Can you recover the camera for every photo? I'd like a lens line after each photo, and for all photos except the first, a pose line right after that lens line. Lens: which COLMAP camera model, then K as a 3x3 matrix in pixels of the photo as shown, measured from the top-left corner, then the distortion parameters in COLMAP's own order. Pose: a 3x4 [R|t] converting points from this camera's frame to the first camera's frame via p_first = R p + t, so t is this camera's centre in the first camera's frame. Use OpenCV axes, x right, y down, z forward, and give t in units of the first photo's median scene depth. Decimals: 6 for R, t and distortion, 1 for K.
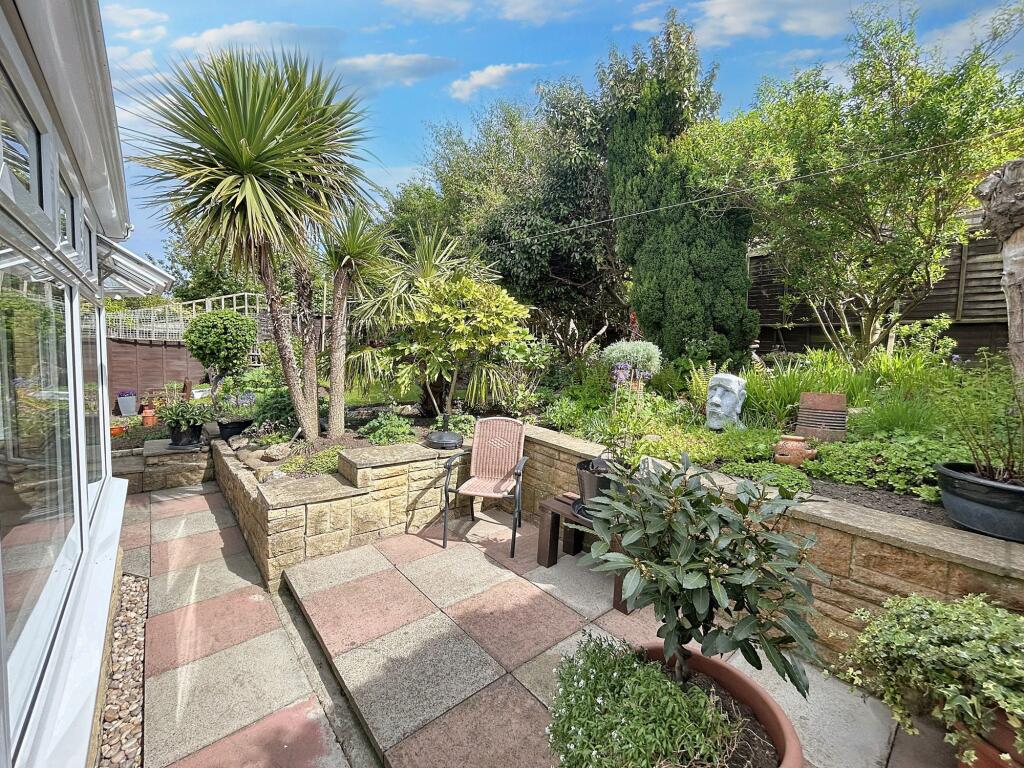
lens RADIAL K [[414.7, 0, 511.9], [0, 414.7, 383.9], [0, 0, 1]] dist [-0.006684, 0.000415]
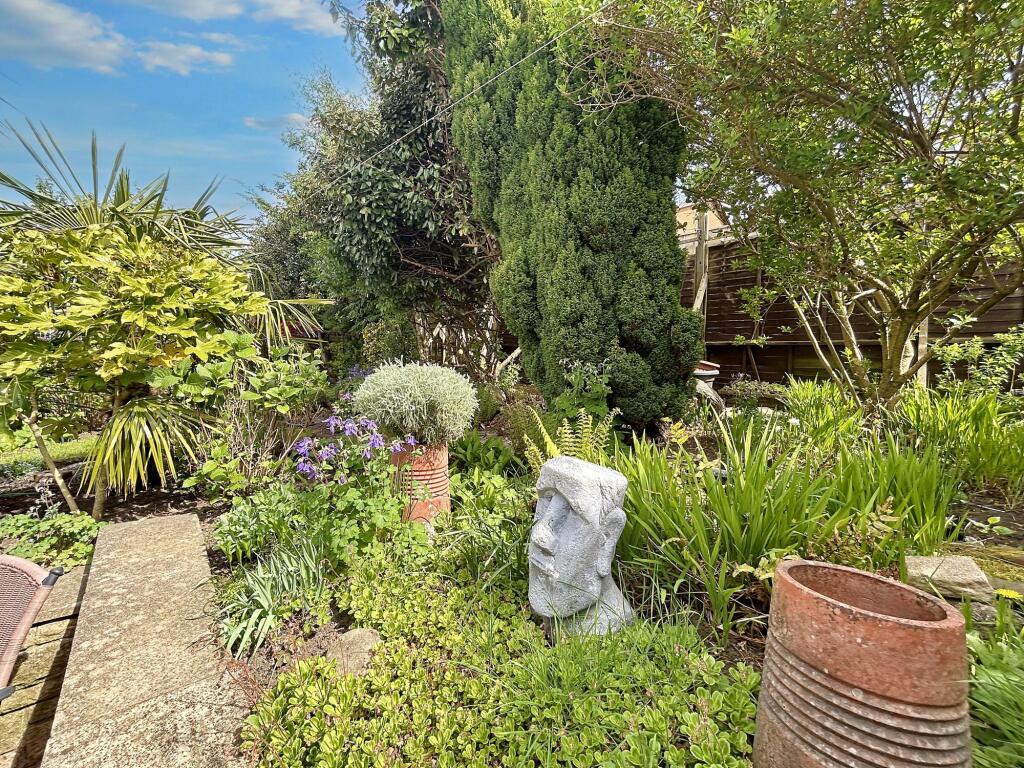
lens RADIAL K [[414.7, 0, 512.1], [0, 414.7, 384.0], [0, 0, 1]] dist [-0.006684, 0.000415]
pose [[0.999399, 0.016497, 0.030503, 0.332810], [-0.015241, 0.999045, -0.040949, -0.055453], [-0.031150, 0.040460, 0.998696, 0.469344]]
